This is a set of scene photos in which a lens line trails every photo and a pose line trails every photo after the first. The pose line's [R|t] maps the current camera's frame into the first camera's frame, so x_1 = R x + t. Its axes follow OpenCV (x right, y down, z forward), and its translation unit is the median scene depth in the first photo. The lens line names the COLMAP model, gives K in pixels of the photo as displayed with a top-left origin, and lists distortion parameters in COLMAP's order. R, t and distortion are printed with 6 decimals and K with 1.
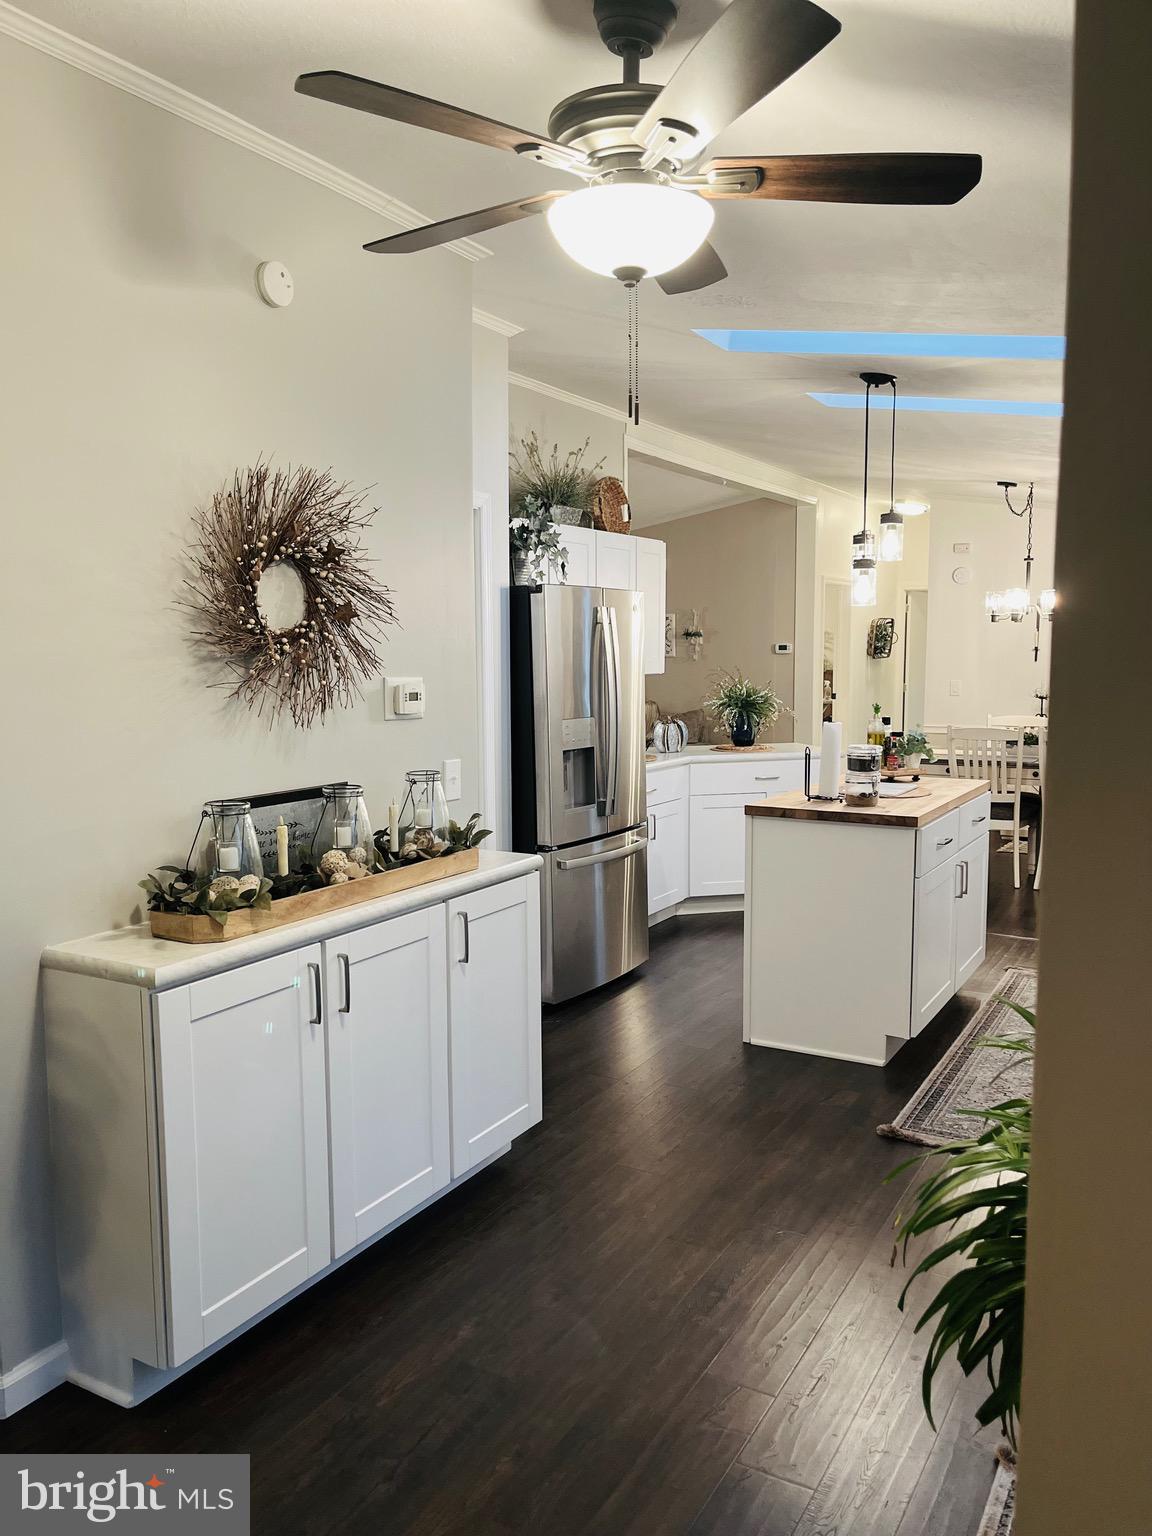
lens RADIAL K [[1159.1, 0, 581.7], [0, 1159.1, 777.4], [0, 0, 1]] dist [0.051361, -0.063286]
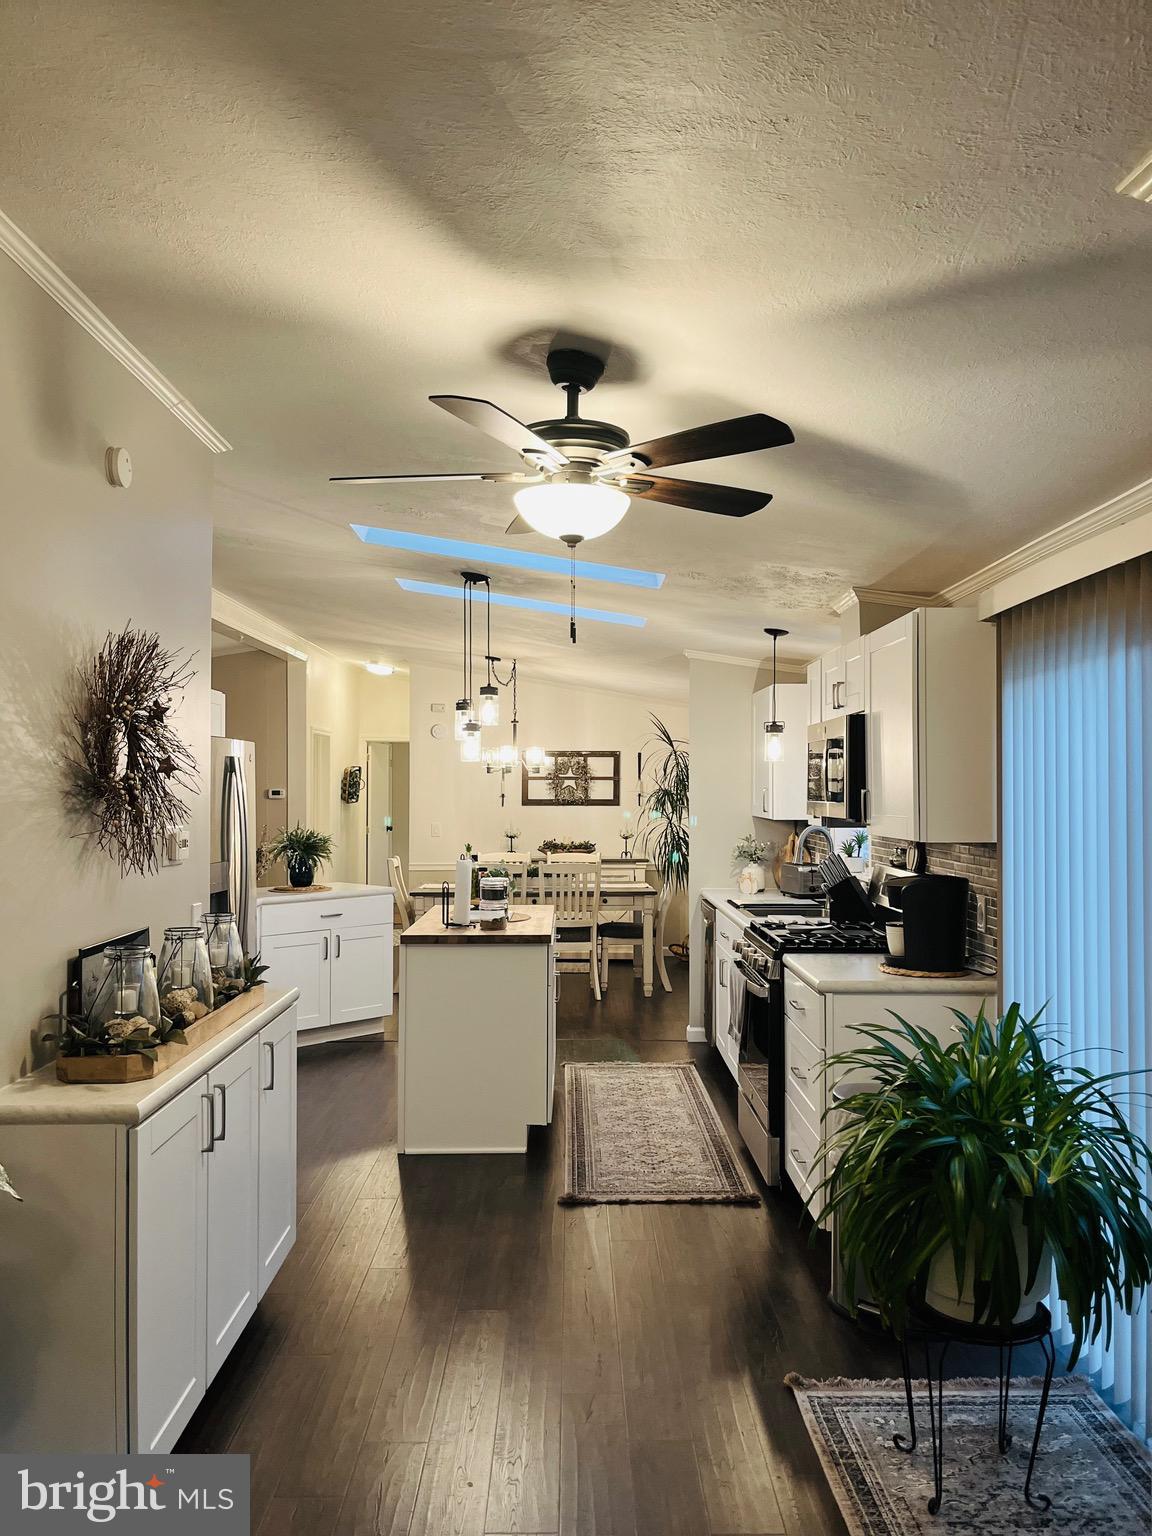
lens RADIAL K [[1159.1, 0, 581.4], [0, 1159.1, 773.5], [0, 0, 1]] dist [0.051361, -0.063286]
pose [[0.860646, 0.012867, 0.509042, -0.265239], [0.051078, 0.992457, -0.111446, 0.002678], [-0.506636, 0.121916, 0.853497, -0.067448]]
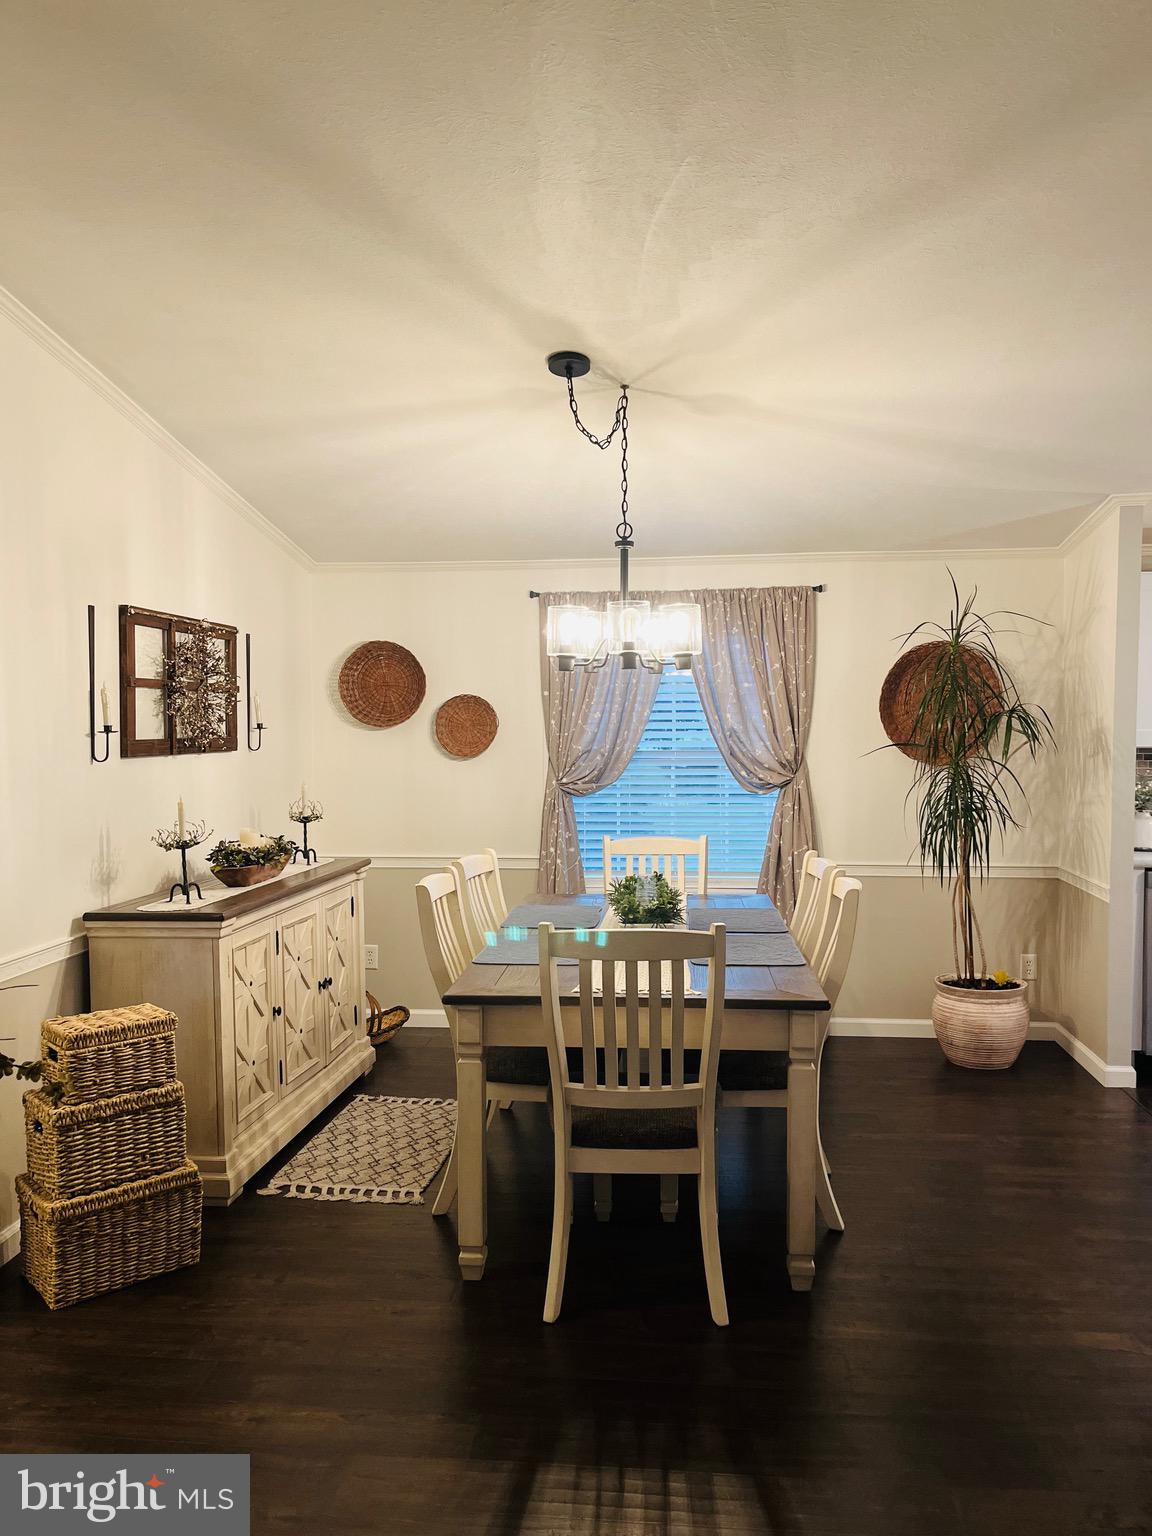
lens RADIAL K [[1159.1, 0, 579.1], [0, 1159.1, 771.9], [0, 0, 1]] dist [0.051361, -0.063286]
pose [[-0.401406, -0.031864, 0.915346, -0.089741], [0.110537, 0.990404, 0.082950, -0.219802], [-0.909205, 0.134476, -0.394032, 1.997997]]
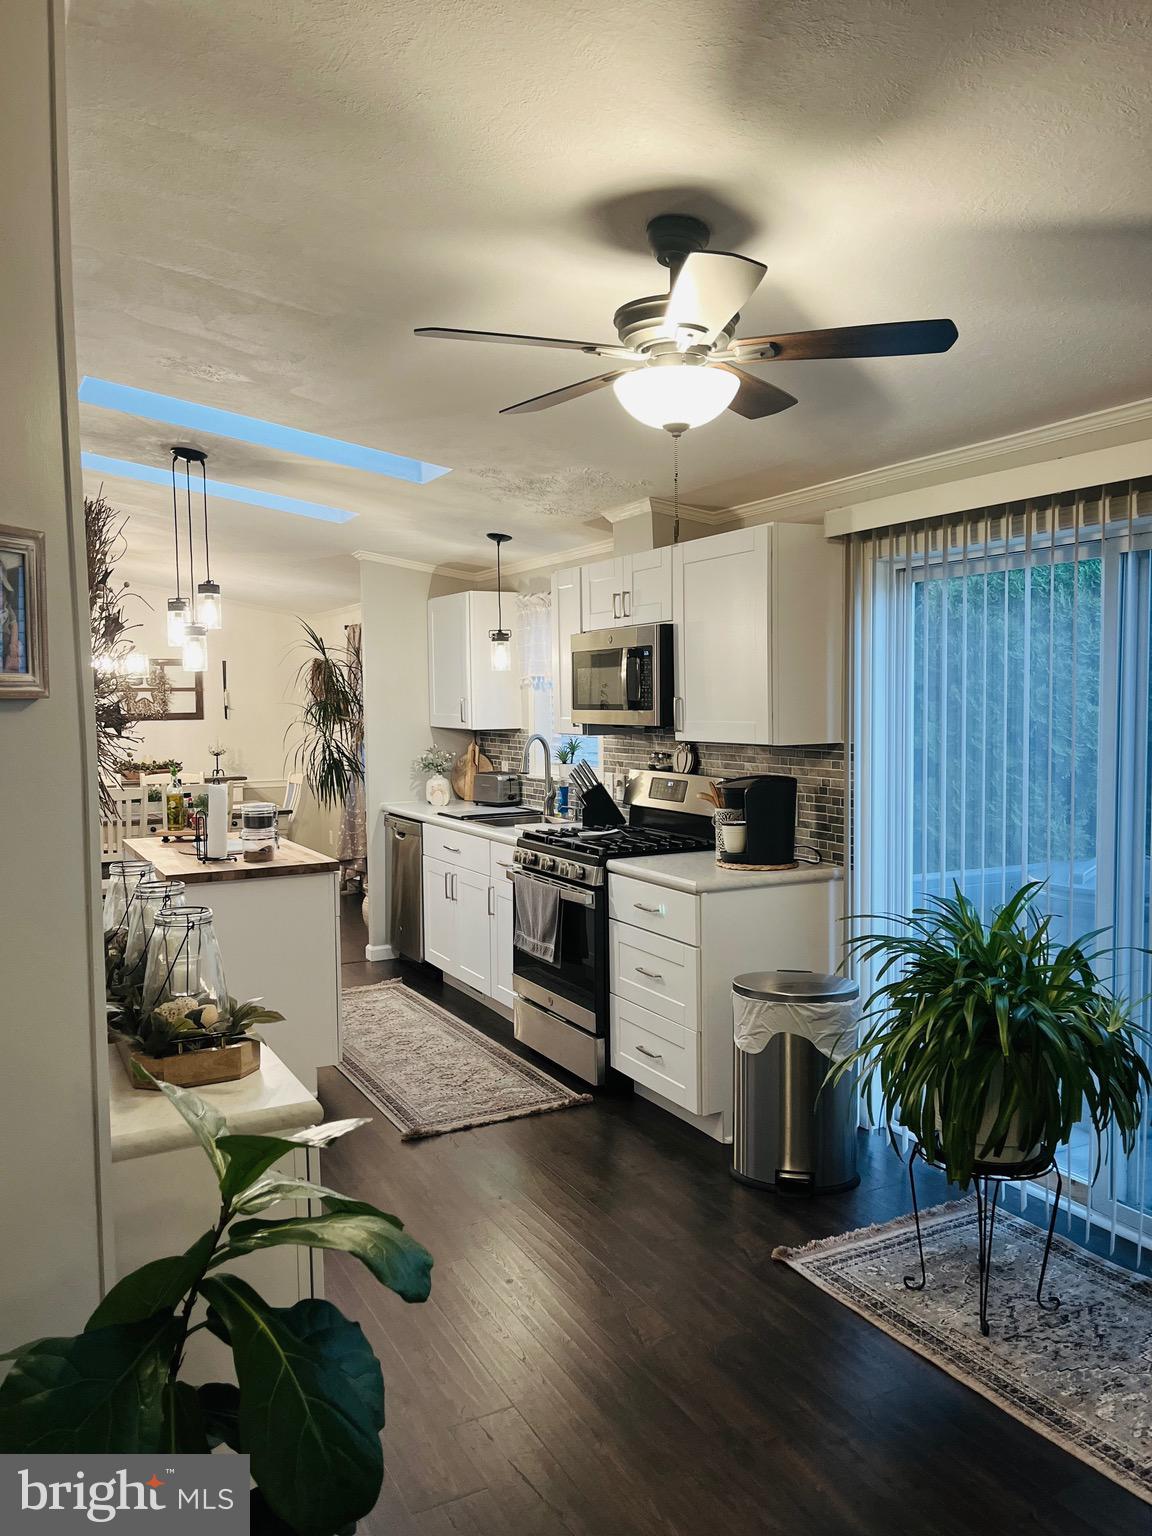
lens RADIAL K [[1159.1, 0, 583.0], [0, 1159.1, 765.7], [0, 0, 1]] dist [0.051361, -0.063286]
pose [[0.528437, -0.053605, 0.847278, -0.456918], [0.104802, 0.994490, -0.002445, -0.025722], [-0.842479, 0.090089, 0.531144, 0.173731]]
